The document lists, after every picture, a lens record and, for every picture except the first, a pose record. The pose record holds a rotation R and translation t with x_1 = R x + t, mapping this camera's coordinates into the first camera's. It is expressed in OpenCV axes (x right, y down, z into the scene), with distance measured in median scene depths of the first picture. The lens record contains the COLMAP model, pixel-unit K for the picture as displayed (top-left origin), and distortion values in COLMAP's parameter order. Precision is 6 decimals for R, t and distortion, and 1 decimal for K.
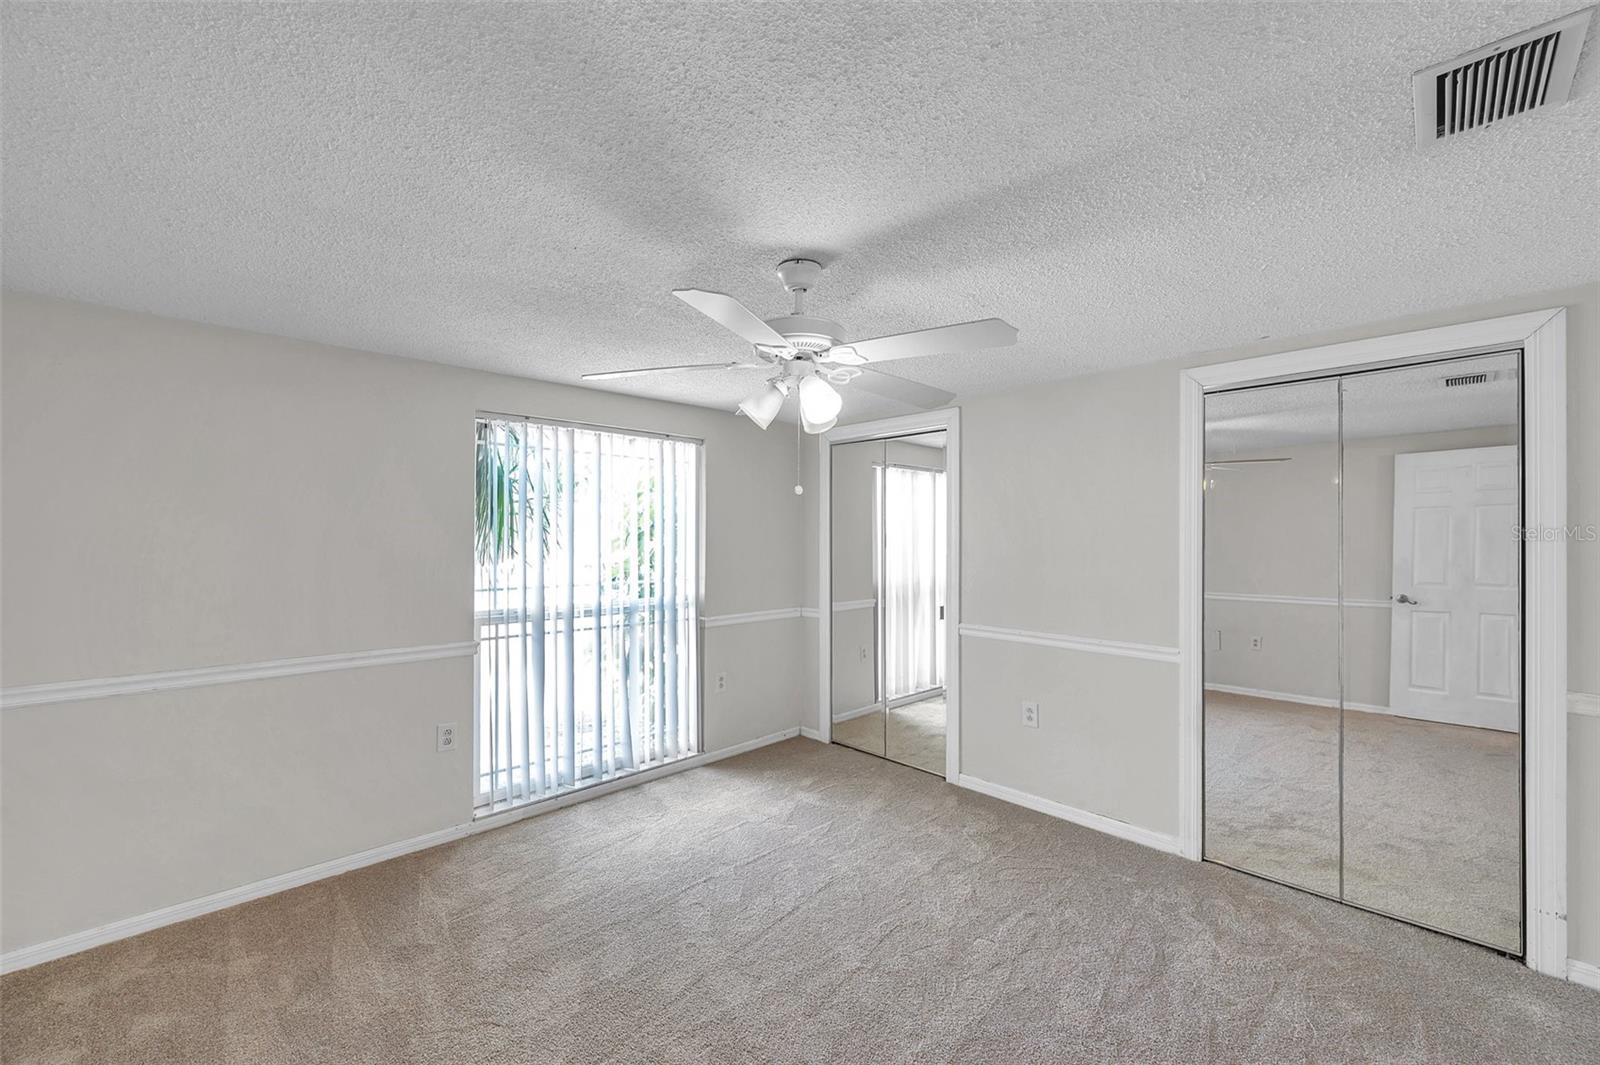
lens RADIAL K [[643.1, 0, 804.4], [0, 643.1, 528.0], [0, 0, 1]] dist [-0.001296, -0.000720]
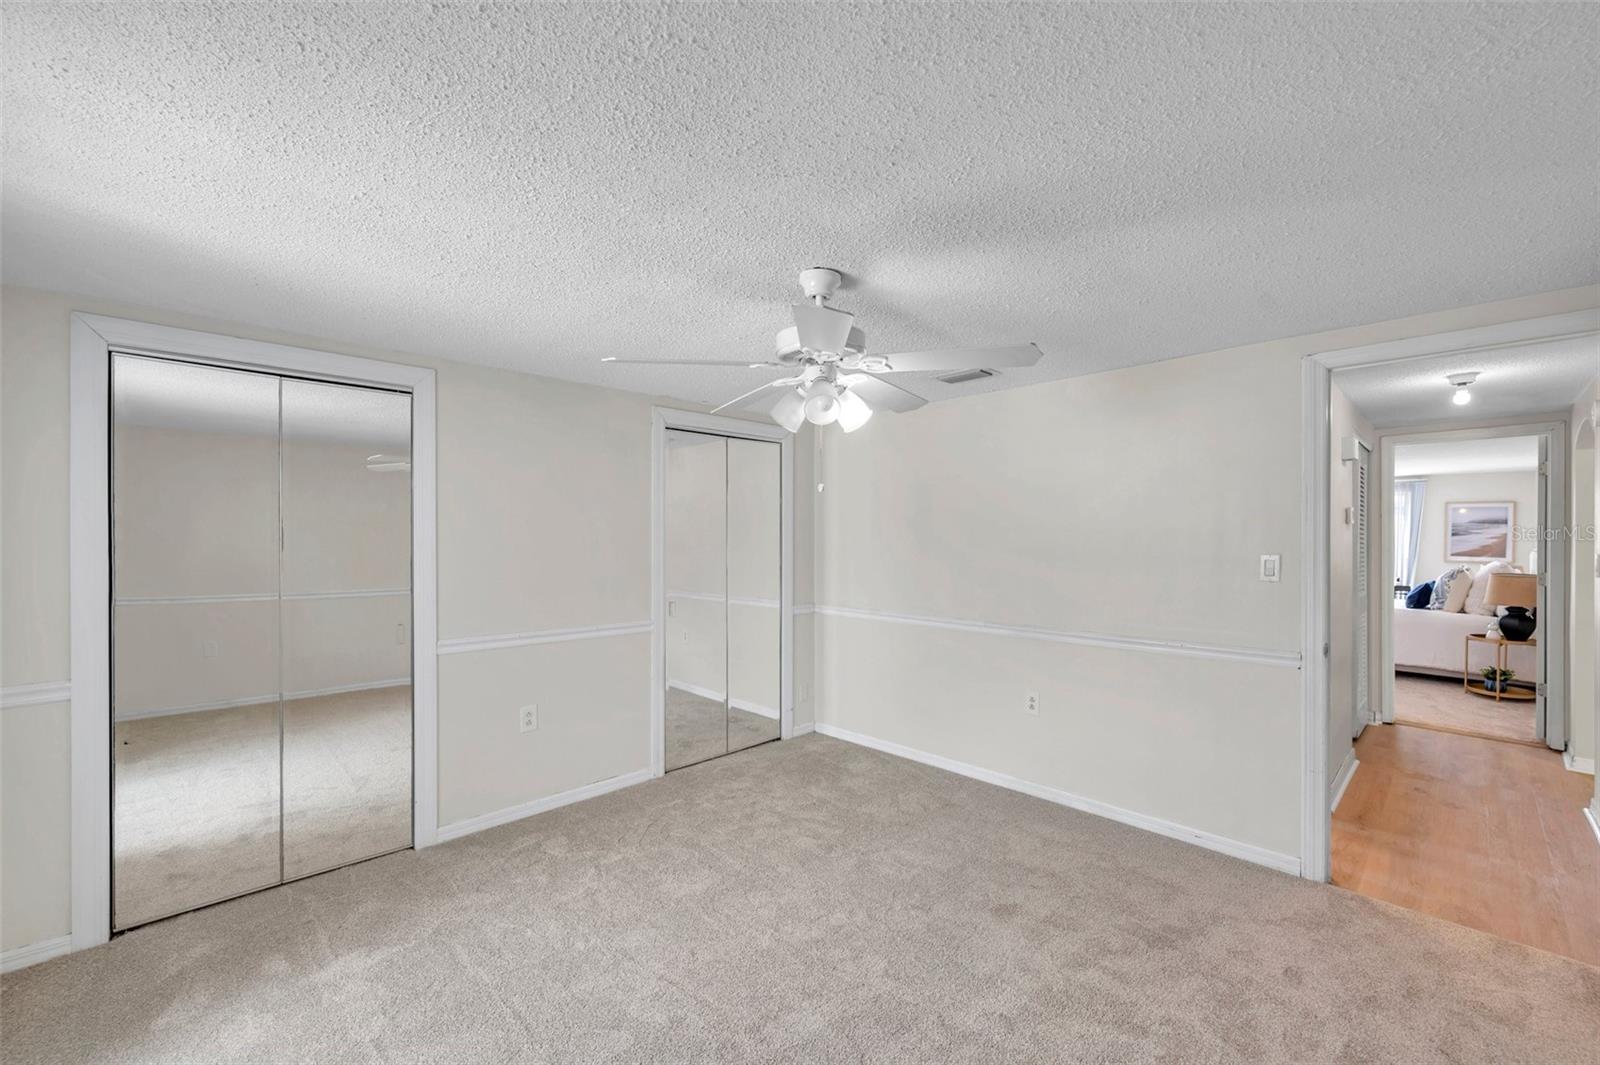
lens RADIAL K [[643.1, 0, 805.9], [0, 643.1, 534.8], [0, 0, 1]] dist [-0.001296, -0.000720]
pose [[0.006761, 0.001126, 0.999977, -0.610784], [-0.011043, 0.999938, -0.001052, 0.011358], [-0.999916, -0.011036, 0.006774, 0.585307]]
